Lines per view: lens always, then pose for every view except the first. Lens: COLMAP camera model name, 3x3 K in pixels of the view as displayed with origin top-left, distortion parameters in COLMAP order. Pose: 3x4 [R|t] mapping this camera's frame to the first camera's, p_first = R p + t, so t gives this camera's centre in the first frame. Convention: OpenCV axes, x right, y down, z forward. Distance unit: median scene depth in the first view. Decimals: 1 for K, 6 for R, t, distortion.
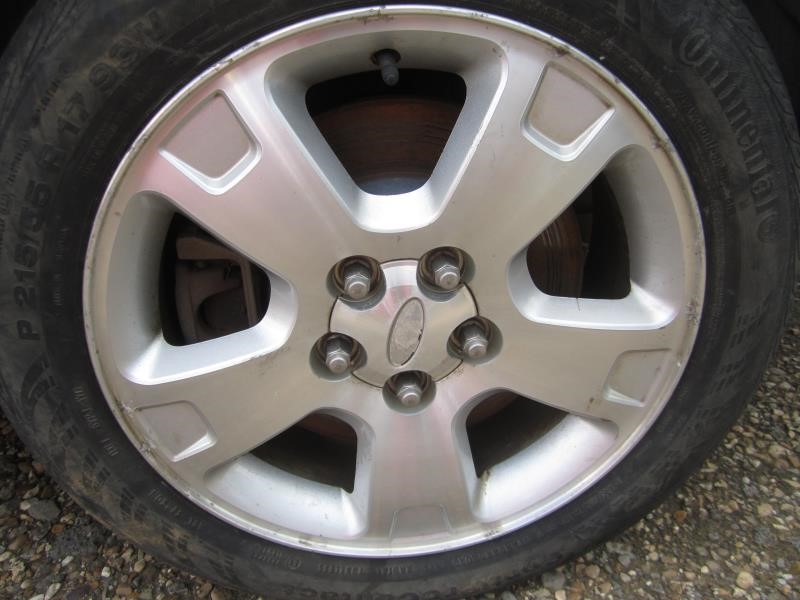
lens RADIAL K [[658.1, 0, 399.1], [0, 658.1, 302.1], [0, 0, 1]] dist [-0.005541, 0.001494]
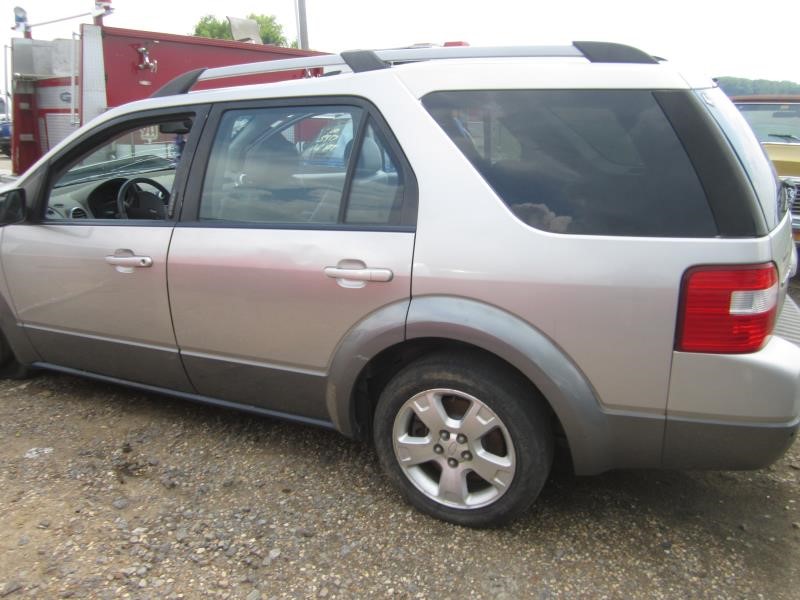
lens RADIAL K [[658.1, 0, 399.2], [0, 658.1, 301.6], [0, 0, 1]] dist [-0.005541, 0.001494]
pose [[0.853388, 0.210070, -0.477075, 1.649607], [-0.289432, 0.952118, -0.098488, -0.368386], [0.433542, 0.222129, 0.873327, -3.366129]]
